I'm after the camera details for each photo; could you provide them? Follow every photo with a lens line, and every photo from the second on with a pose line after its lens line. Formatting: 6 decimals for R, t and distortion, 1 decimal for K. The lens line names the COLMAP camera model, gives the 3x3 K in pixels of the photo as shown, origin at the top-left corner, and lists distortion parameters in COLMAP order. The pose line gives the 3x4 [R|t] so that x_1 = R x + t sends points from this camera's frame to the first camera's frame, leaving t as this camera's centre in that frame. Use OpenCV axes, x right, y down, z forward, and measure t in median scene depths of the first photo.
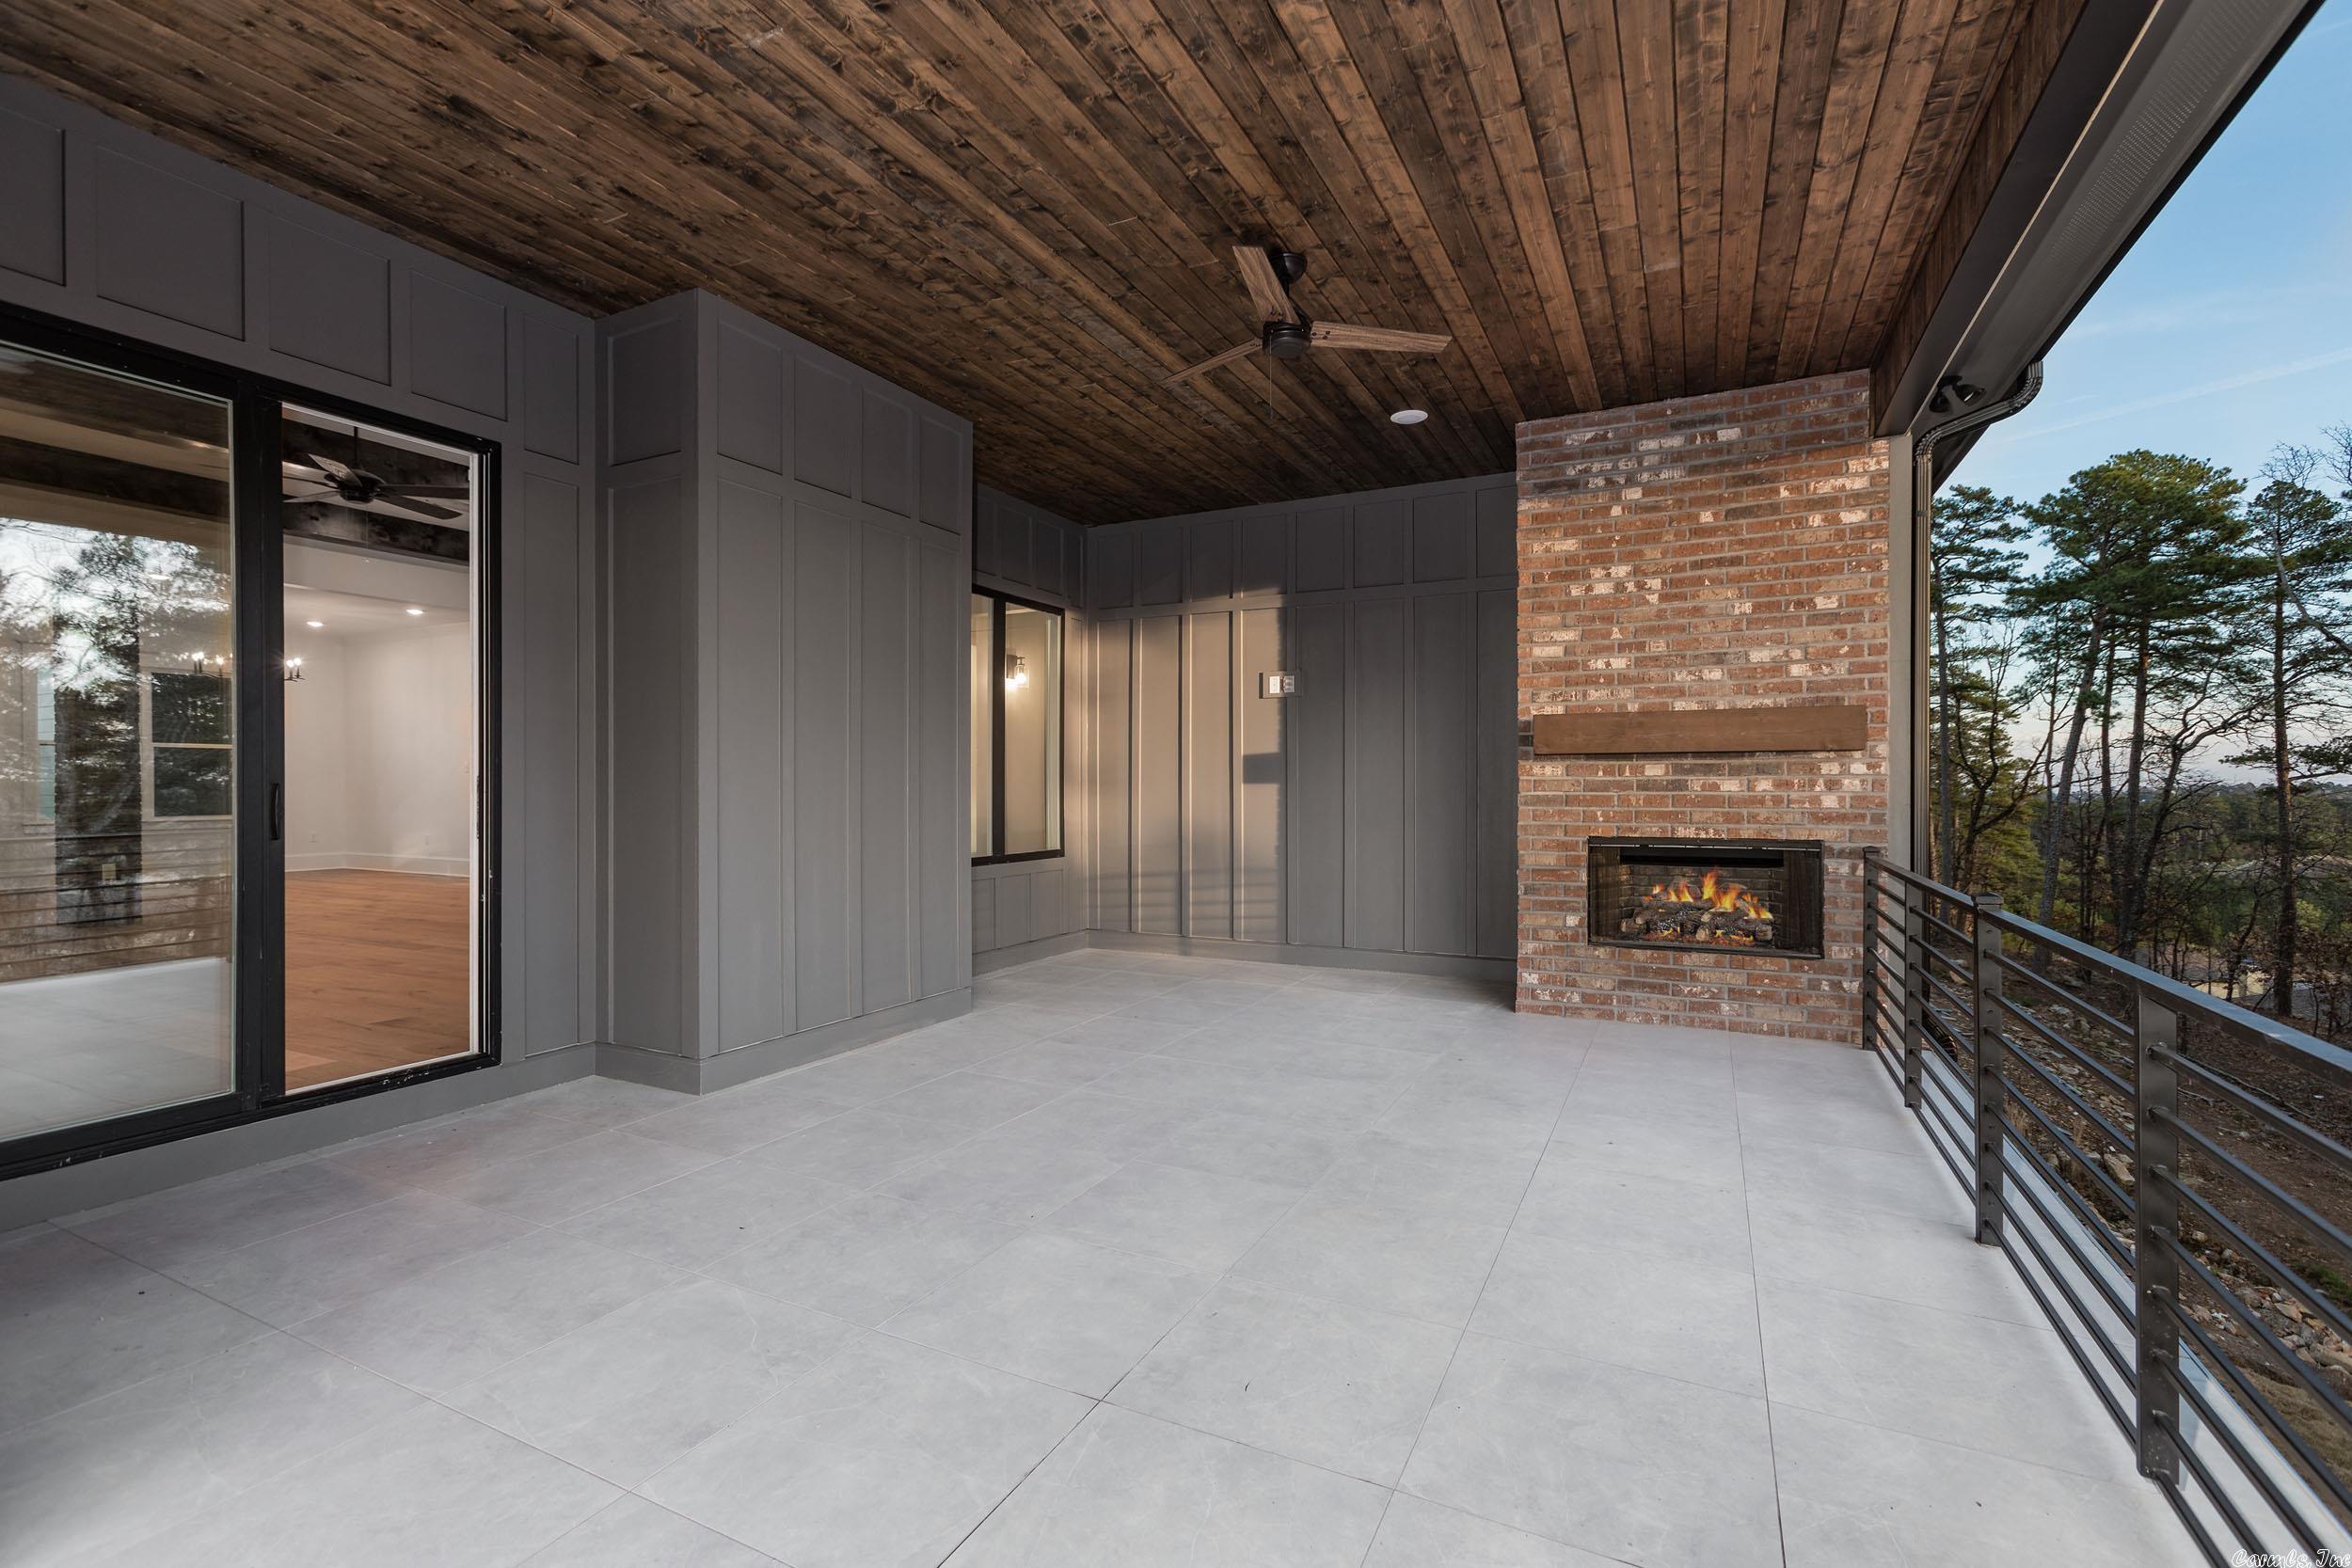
lens RADIAL K [[1095.8, 0, 1176.0], [0, 1095.8, 784.0], [0, 0, 1]] dist [0.001623, 0.000989]
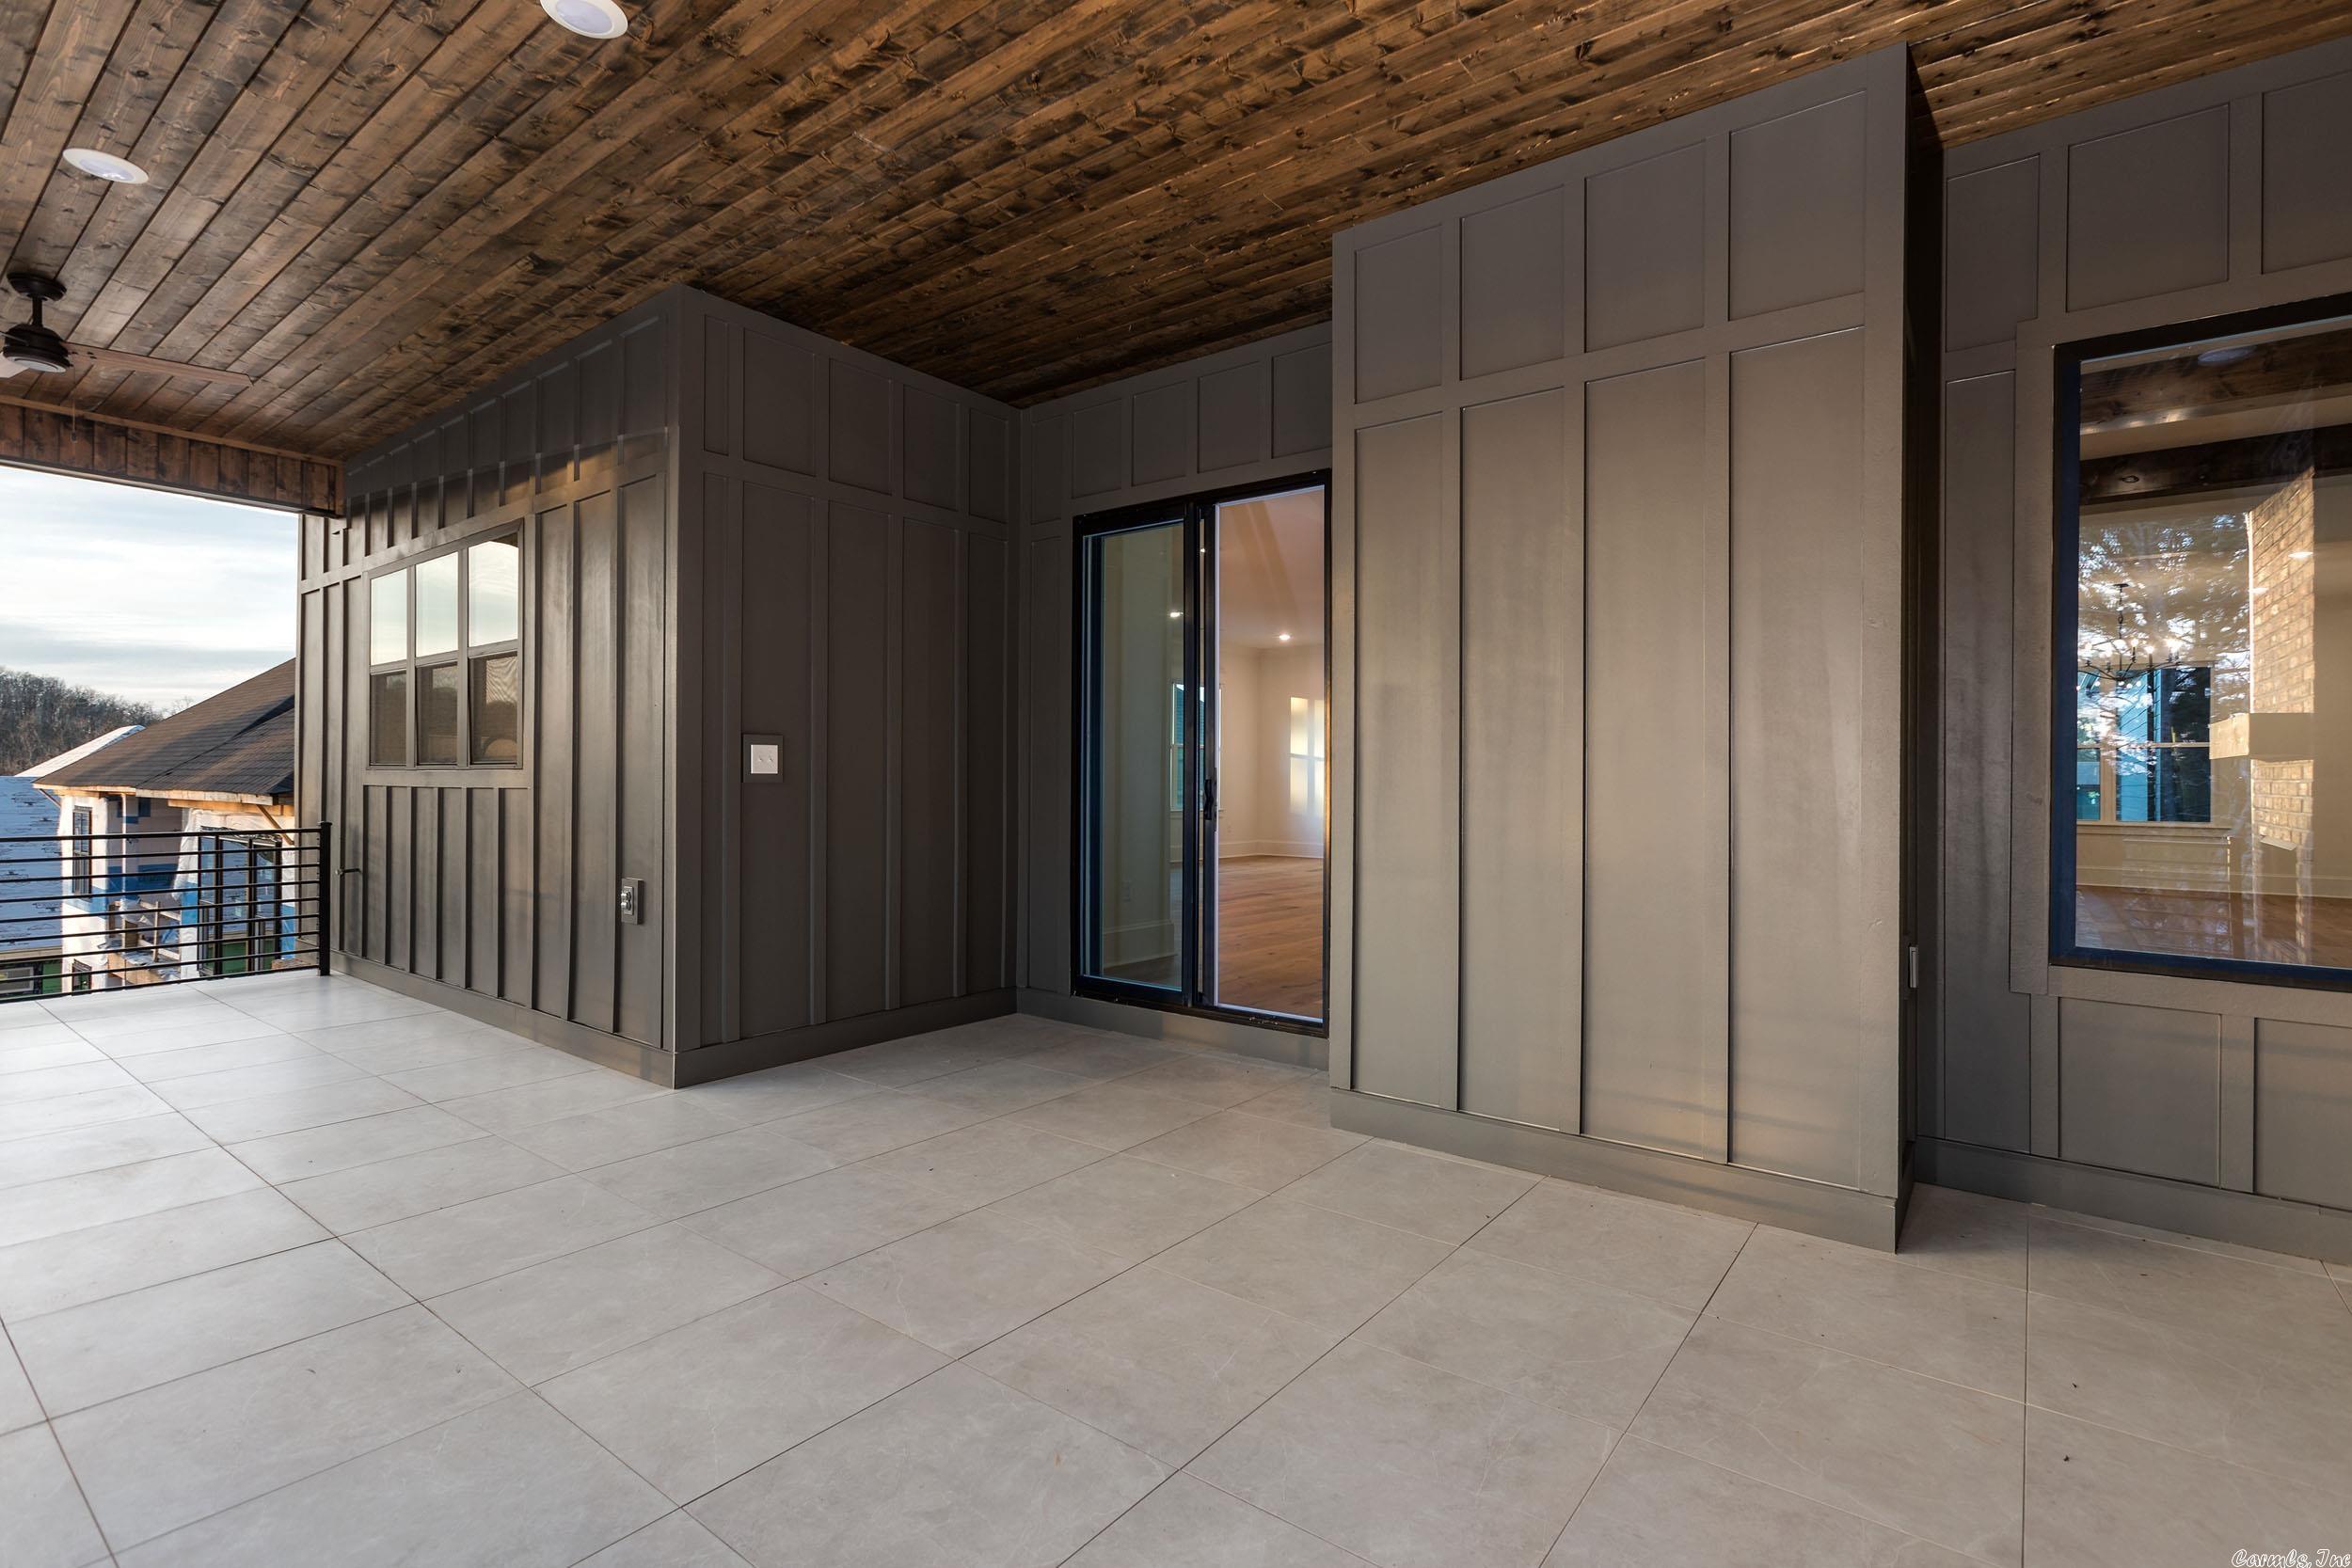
lens RADIAL K [[1095.8, 0, 1176.0], [0, 1095.8, 784.0], [0, 0, 1]] dist [0.001623, 0.000989]
pose [[-0.200184, -0.002121, -0.979756, 0.640887], [-0.007211, 0.999974, -0.000691, 0.004379], [0.979732, 0.006927, -0.200194, 1.413482]]
